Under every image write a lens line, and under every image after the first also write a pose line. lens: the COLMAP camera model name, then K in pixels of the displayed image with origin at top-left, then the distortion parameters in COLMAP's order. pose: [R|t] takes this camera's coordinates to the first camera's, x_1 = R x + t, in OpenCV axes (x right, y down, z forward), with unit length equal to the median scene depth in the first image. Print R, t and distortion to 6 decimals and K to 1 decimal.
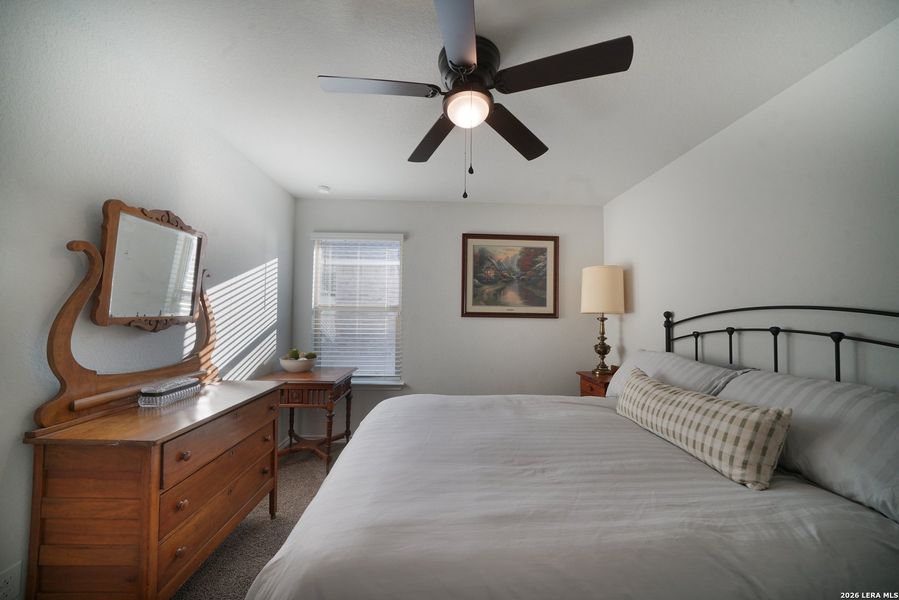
lens RADIAL K [[310.7, 0, 444.6], [0, 310.7, 305.7], [0, 0, 1]] dist [-0.026545, 0.003101]
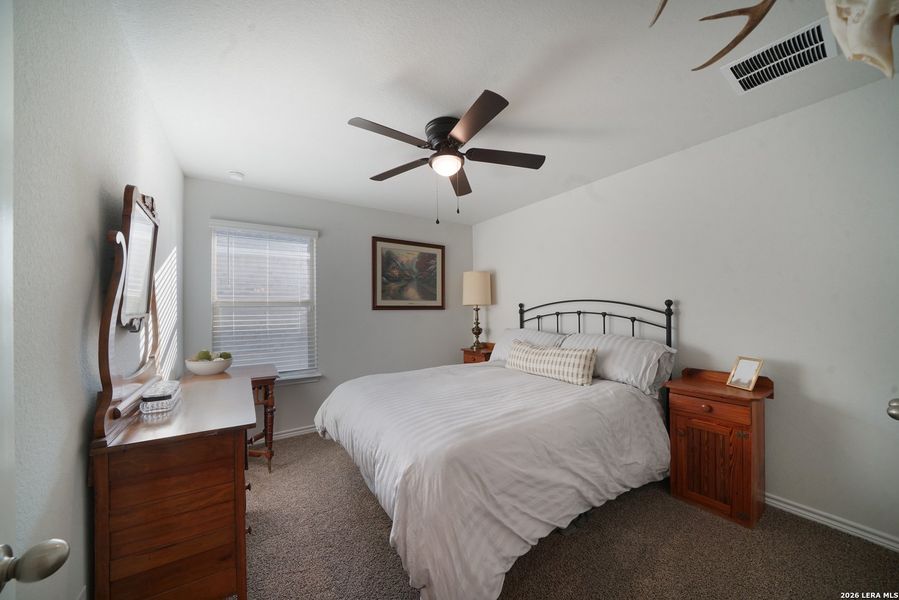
lens RADIAL K [[310.7, 0, 444.6], [0, 310.7, 305.7], [0, 0, 1]] dist [-0.026545, 0.003101]
pose [[0.854686, -0.014029, 0.518956, -0.311397], [0.003336, 0.999763, 0.021532, -0.003310], [-0.519135, -0.016672, 0.854530, -0.108451]]
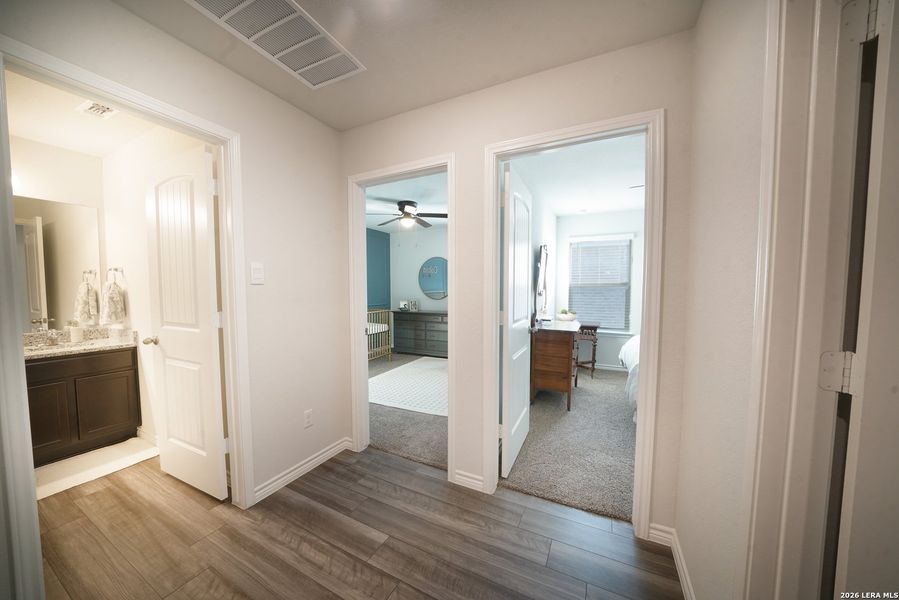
lens RADIAL K [[312.2, 0, 445.2], [0, 312.2, 305.8], [0, 0, 1]] dist [-0.018925, 0.000113]
pose [[0.878698, 0.019174, -0.476992, -0.211723], [0.019926, 0.996849, 0.076778, -0.020833], [0.476961, -0.076970, 0.875548, -0.751303]]
